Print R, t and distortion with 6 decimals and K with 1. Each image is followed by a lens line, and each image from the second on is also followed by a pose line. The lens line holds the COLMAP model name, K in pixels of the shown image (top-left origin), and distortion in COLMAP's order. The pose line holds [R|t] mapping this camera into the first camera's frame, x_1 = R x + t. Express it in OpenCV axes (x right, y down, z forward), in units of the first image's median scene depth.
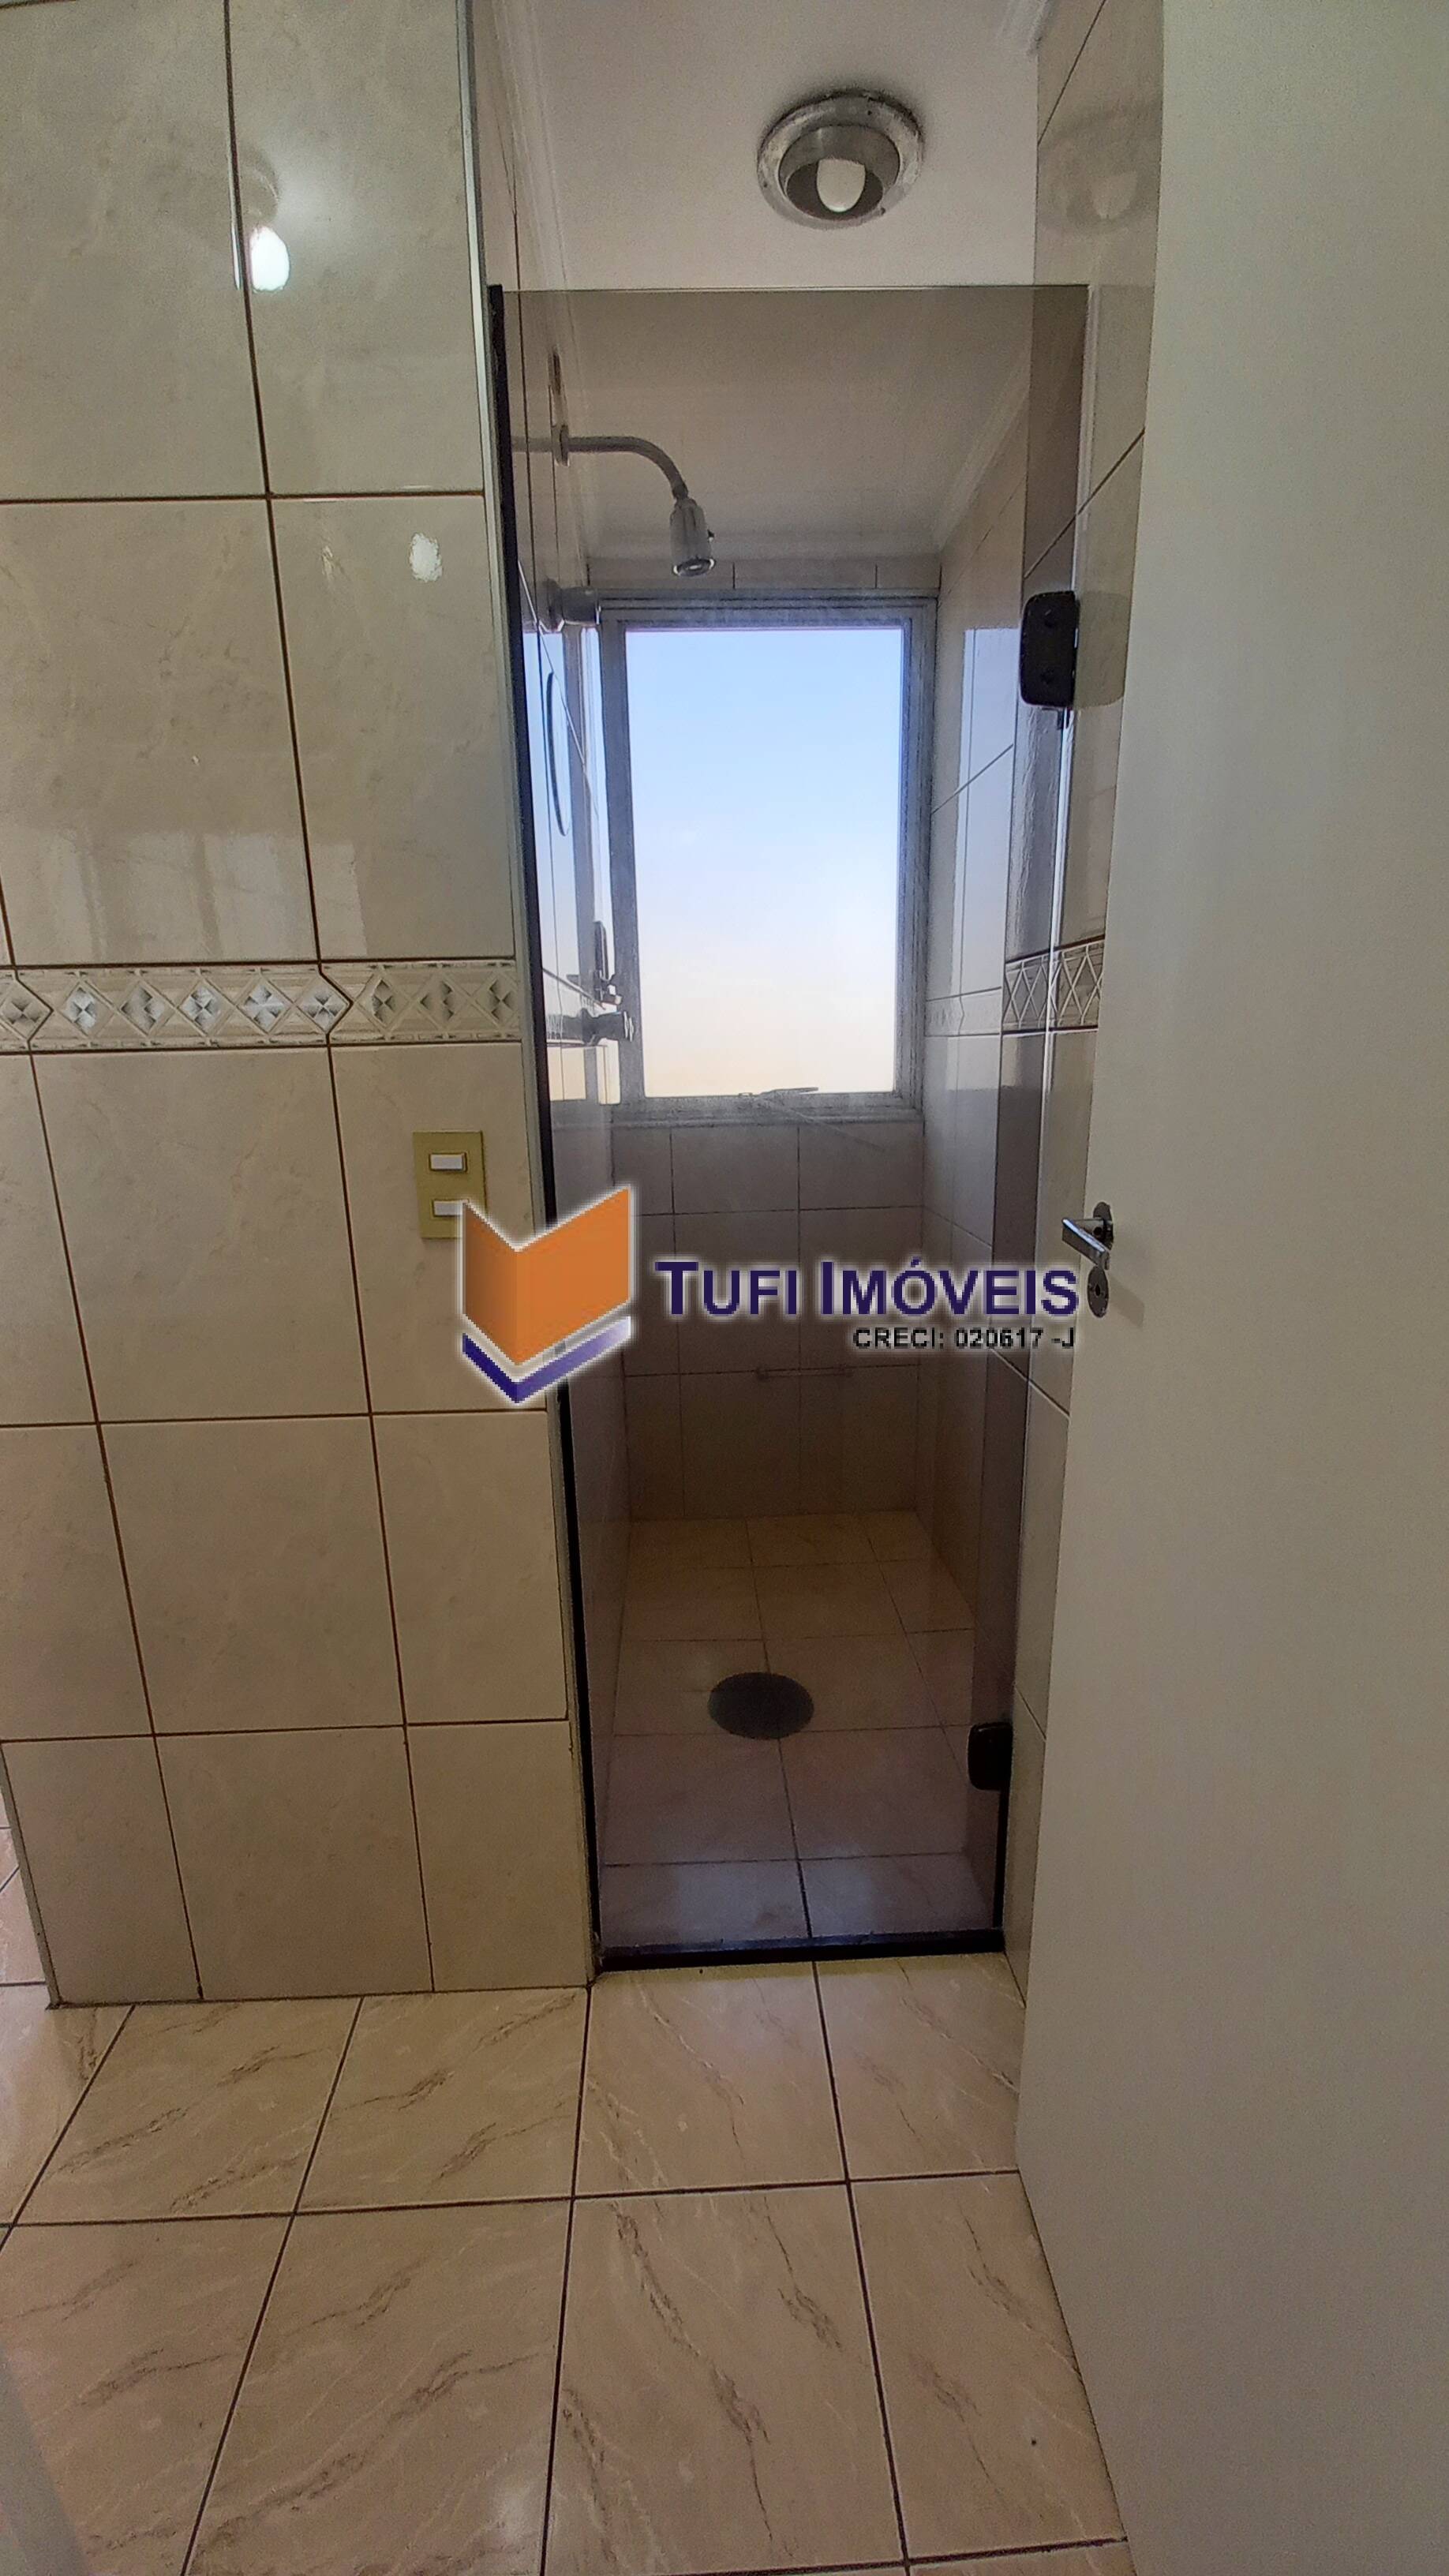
lens RADIAL K [[1022.4, 0, 692.2], [0, 1022.4, 1290.7], [0, 0, 1]] dist [0.020834, -0.019876]
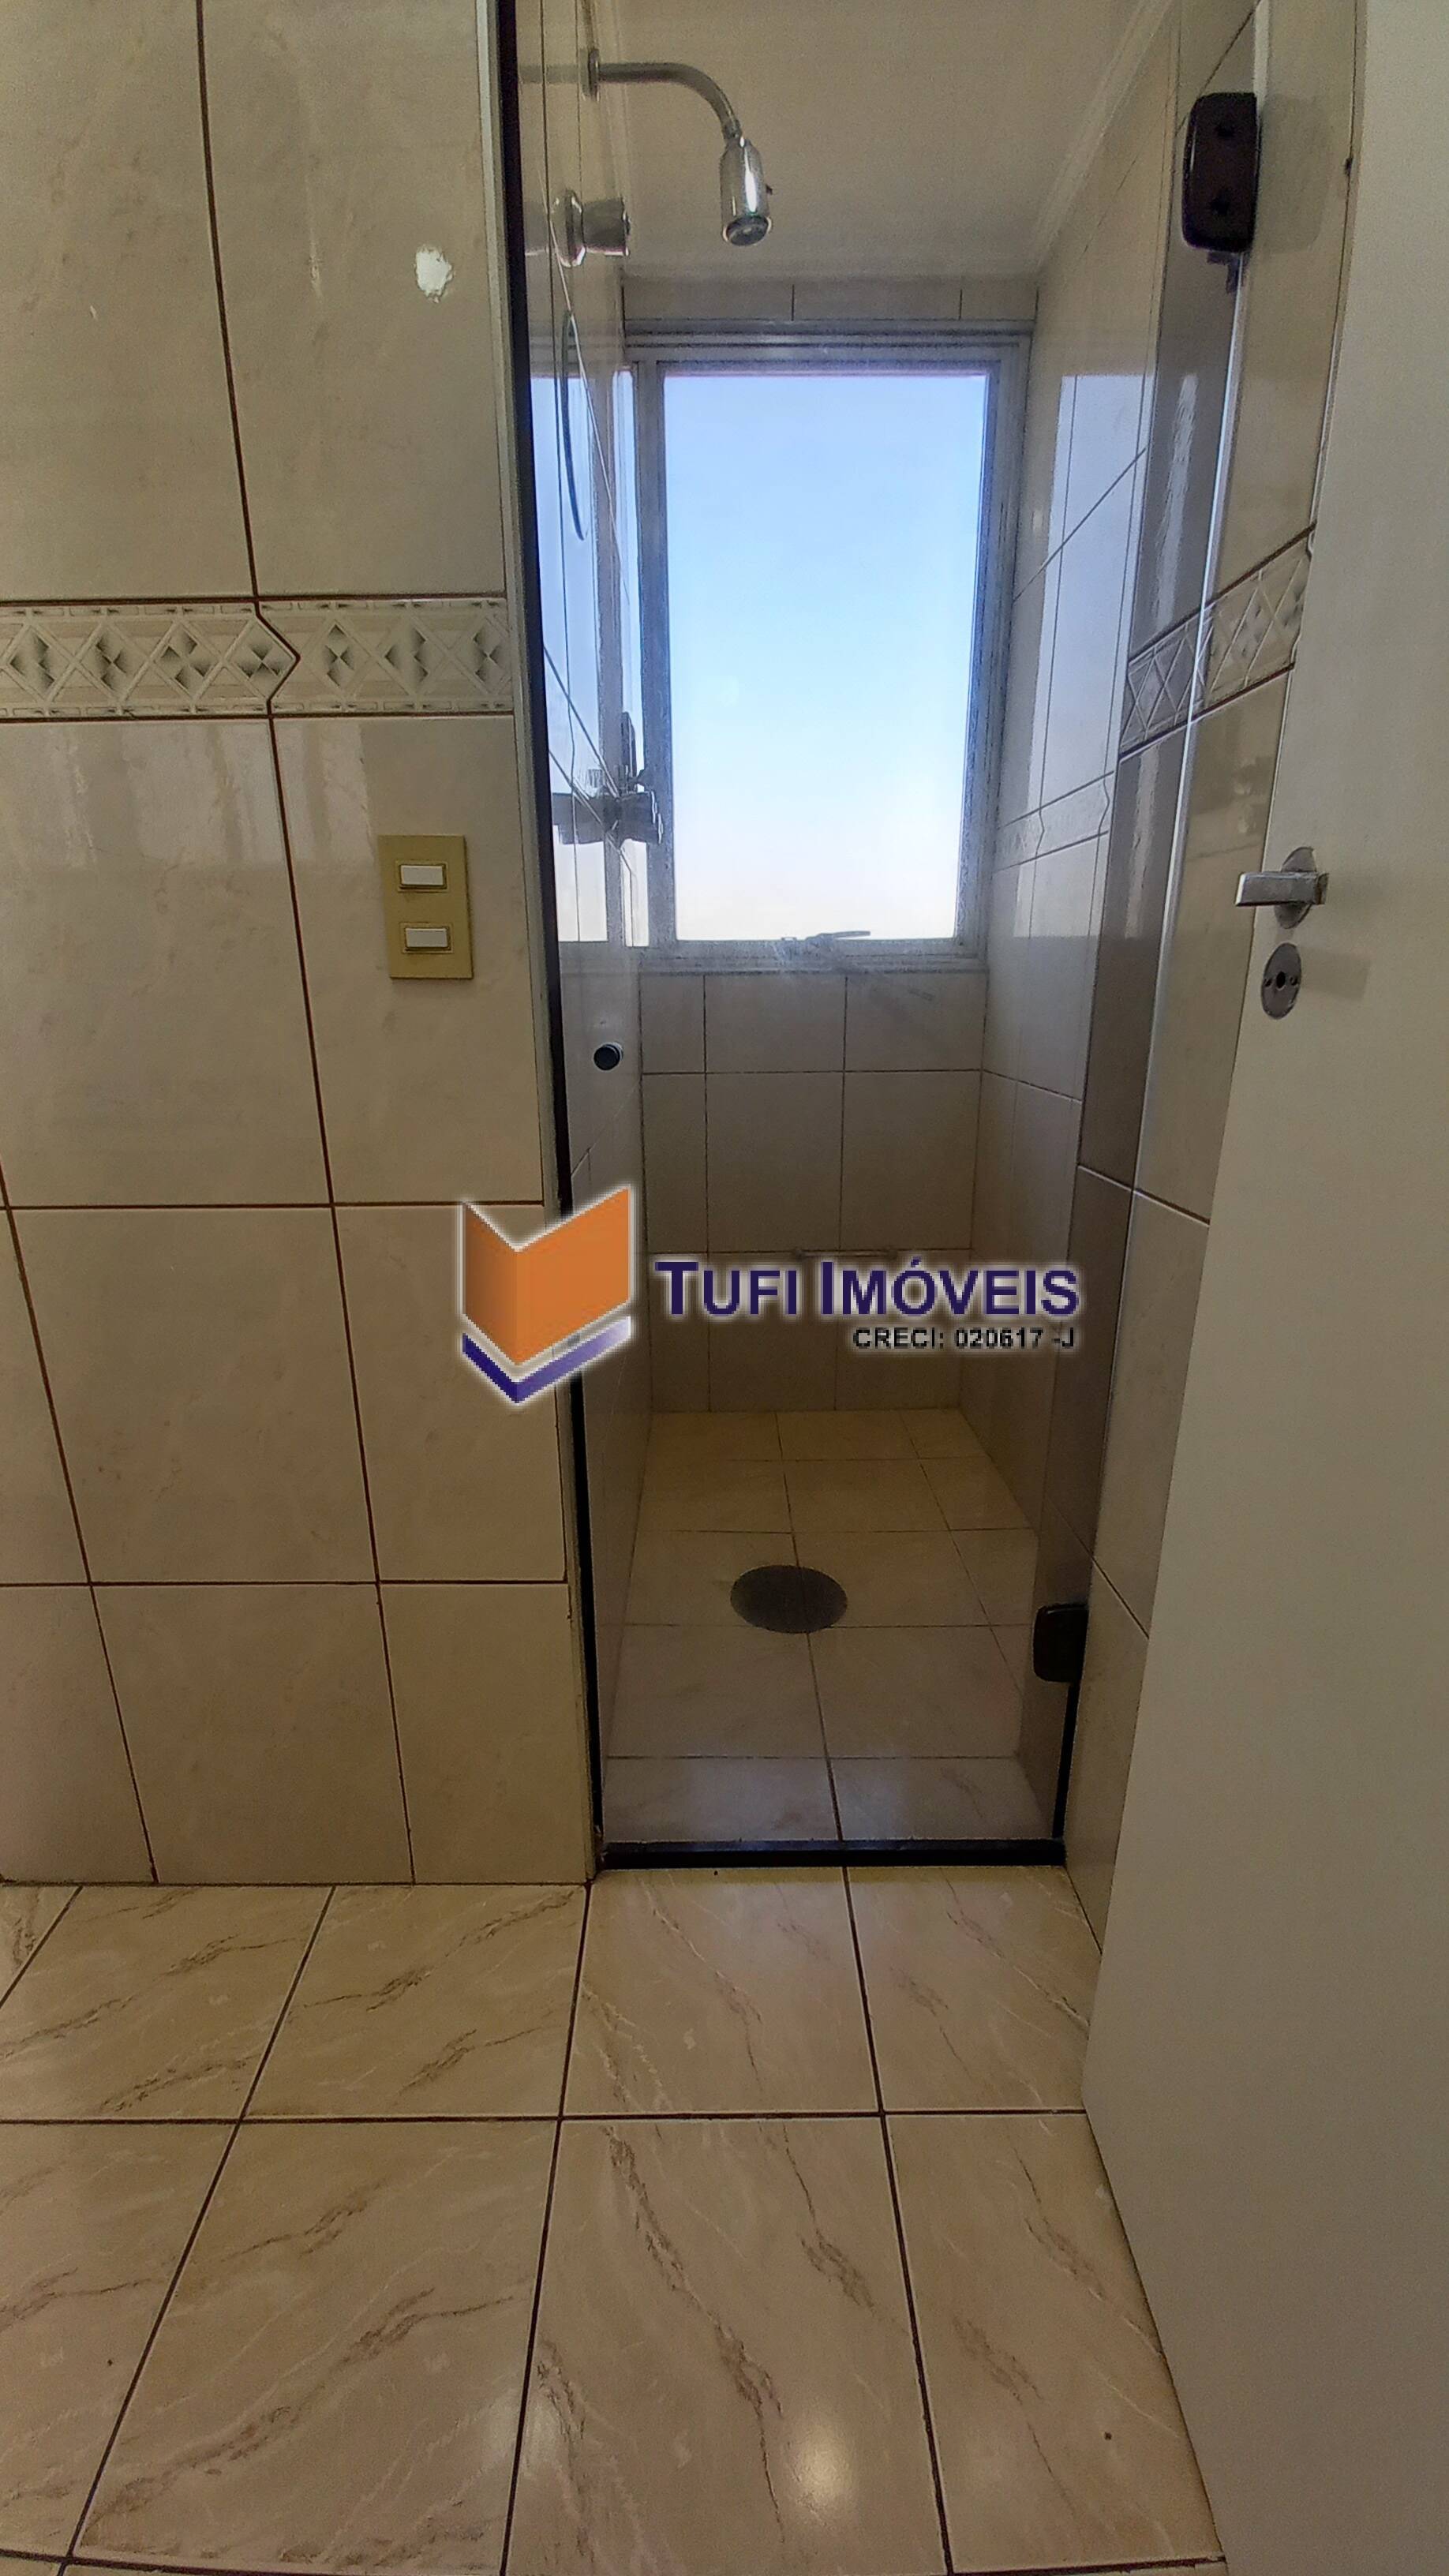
lens RADIAL K [[1009.8, 0, 694.9], [0, 1009.8, 1304.1], [0, 0, 1]] dist [0.019043, -0.018314]
pose [[0.999370, 0.024280, -0.025904, 0.001780], [-0.022656, 0.997866, 0.061242, 0.140743], [0.027336, -0.060617, 0.997787, 0.185430]]
